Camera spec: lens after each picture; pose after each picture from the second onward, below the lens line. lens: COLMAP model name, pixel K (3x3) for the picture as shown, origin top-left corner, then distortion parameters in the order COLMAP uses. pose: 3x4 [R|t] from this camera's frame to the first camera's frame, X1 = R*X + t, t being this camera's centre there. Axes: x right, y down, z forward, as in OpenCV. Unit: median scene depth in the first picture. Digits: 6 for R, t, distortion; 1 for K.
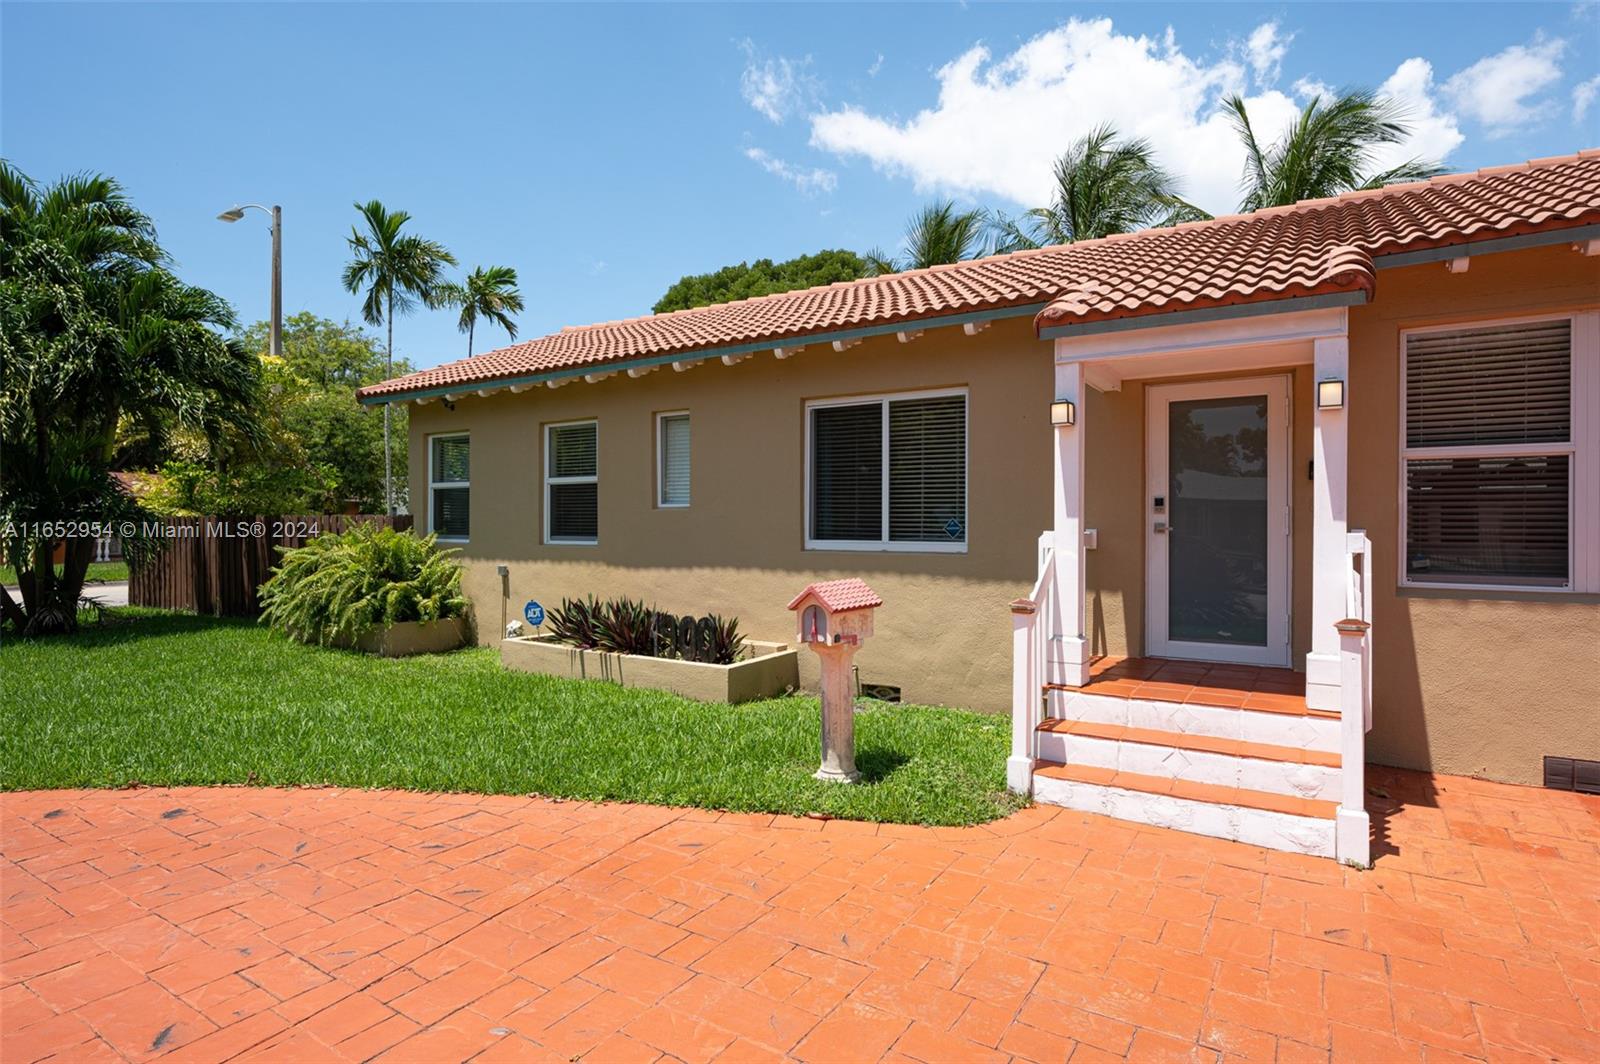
lens RADIAL K [[840.9, 0, 800.0], [0, 840.9, 532.0], [0, 0, 1]] dist [-0.003043, -0.000396]
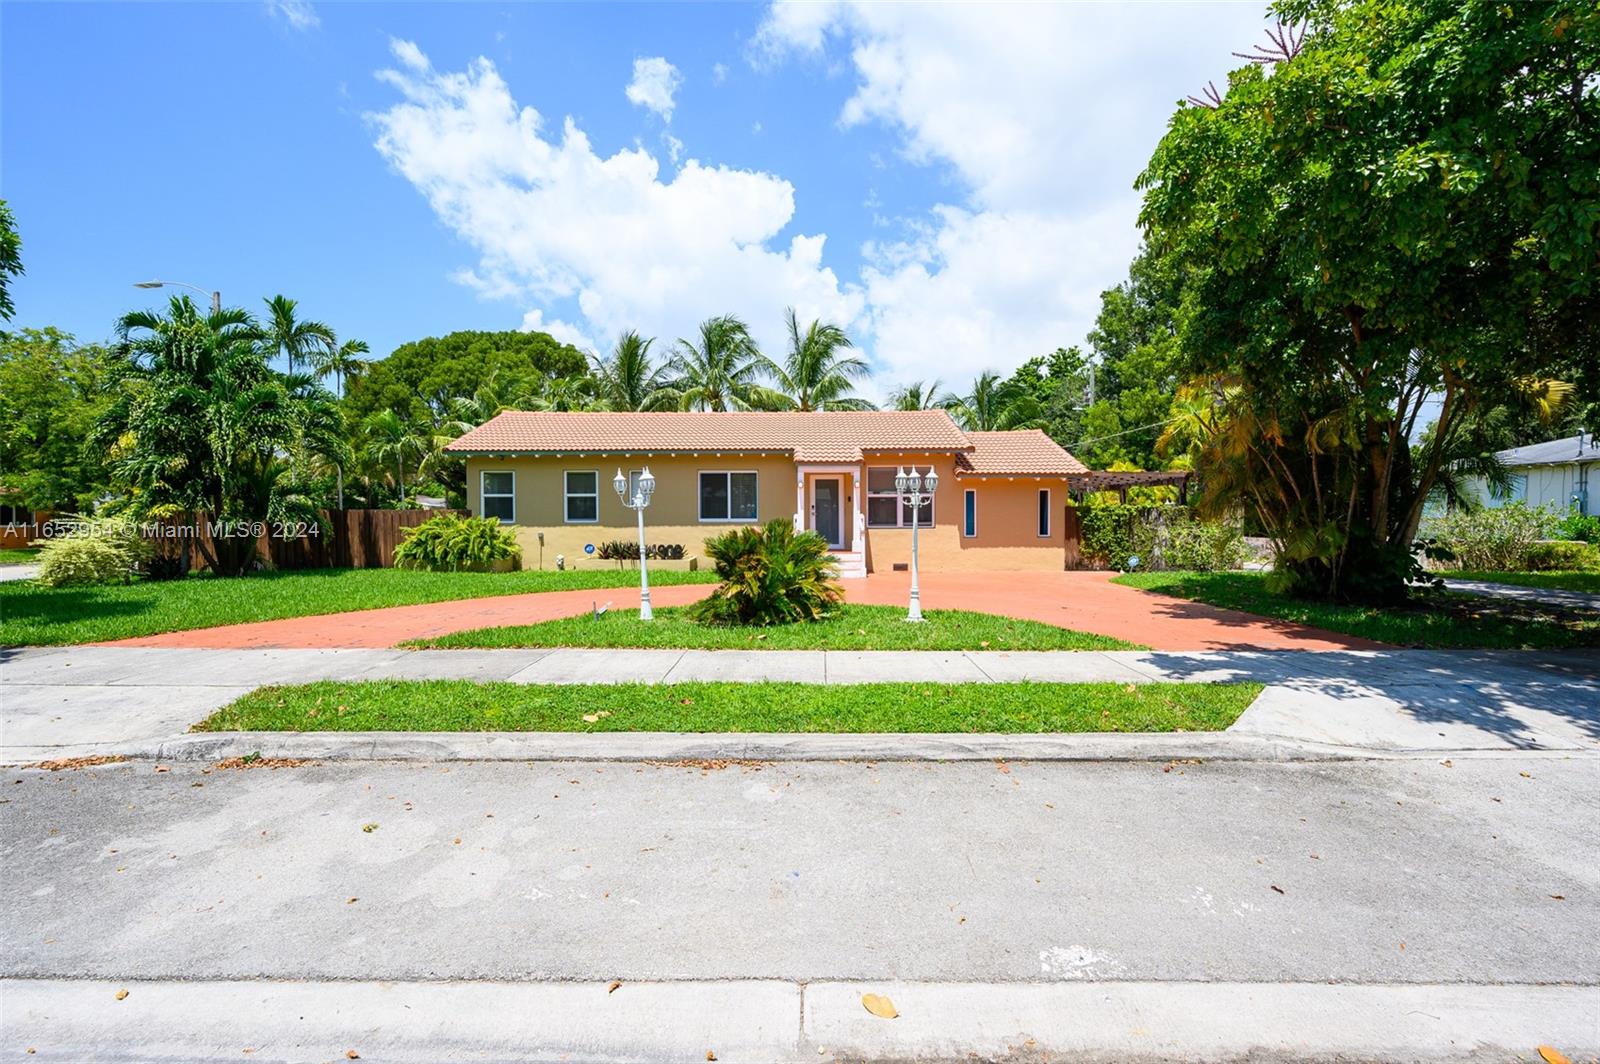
lens RADIAL K [[664.4, 0, 800.0], [0, 664.4, 532.0], [0, 0, 1]] dist [-0.002462, -0.000170]
pose [[0.845081, -0.015874, 0.534402, -0.921736], [0.009344, 0.999845, 0.014924, 0.024823], [-0.534556, -0.007618, 0.845099, -1.116599]]
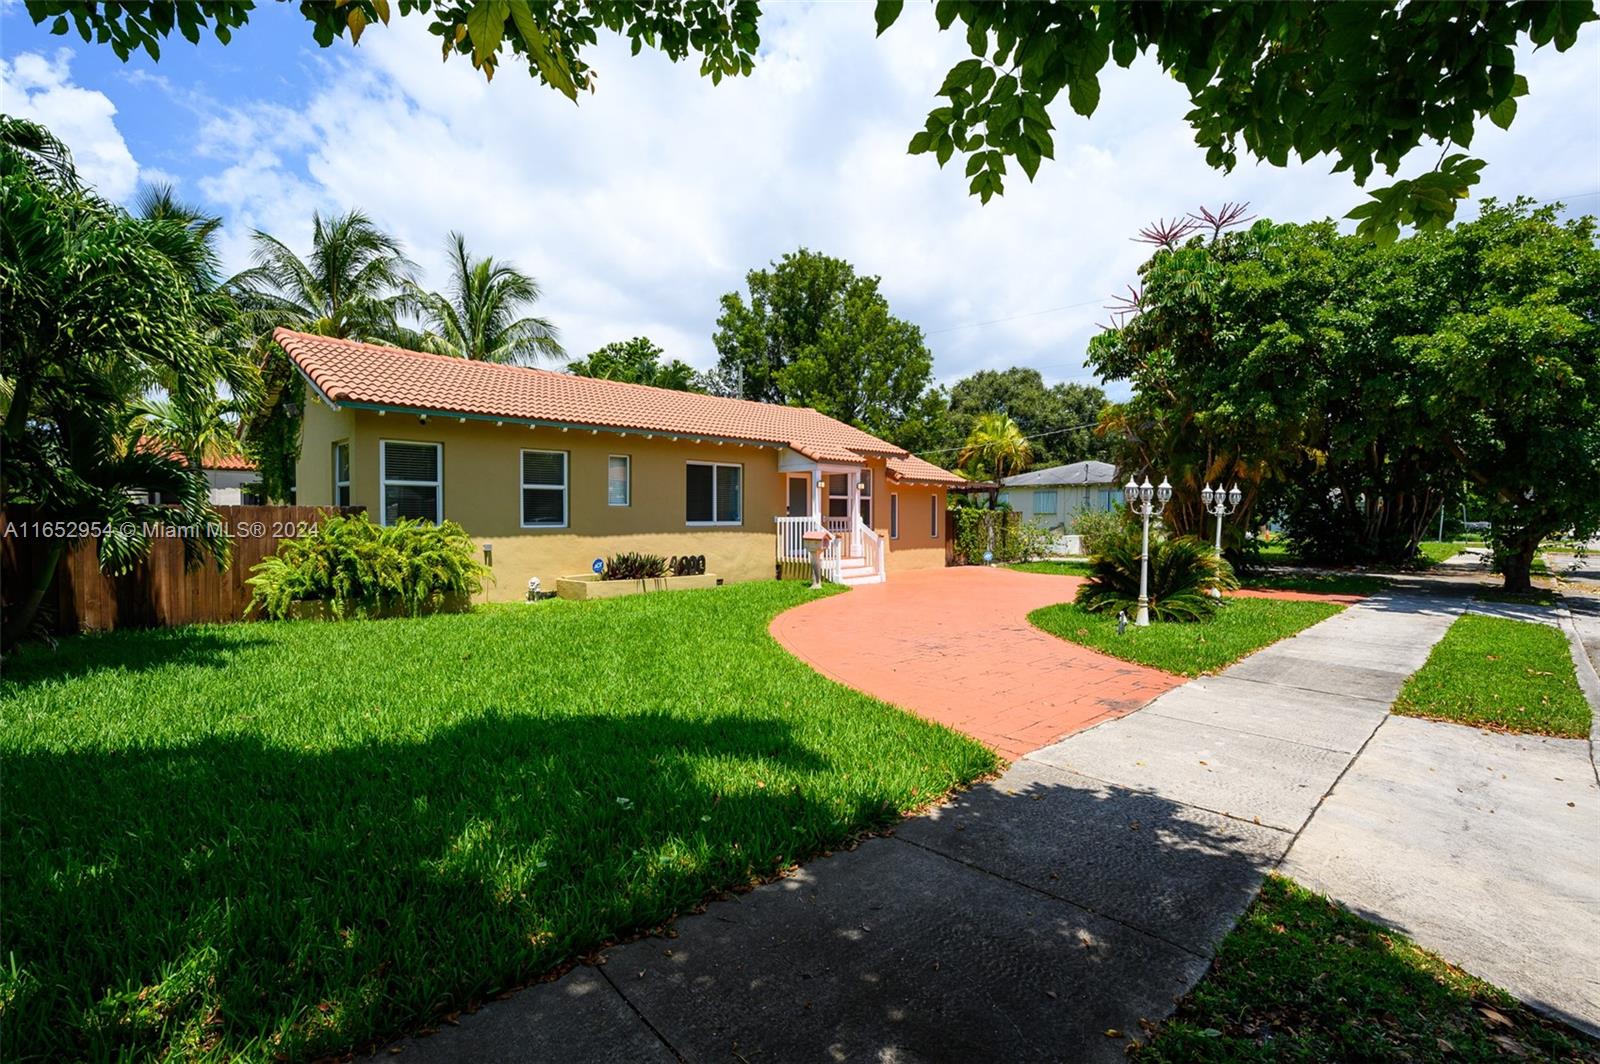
lens RADIAL K [[775.0, 0, 800.0], [0, 775.0, 532.0], [0, 0, 1]] dist [-0.001871, -0.000129]
pose [[0.184256, -0.020092, 0.982673, -1.984534], [0.012673, 0.999756, 0.018065, 0.002620], [-0.982796, 0.009125, 0.184466, 0.315528]]
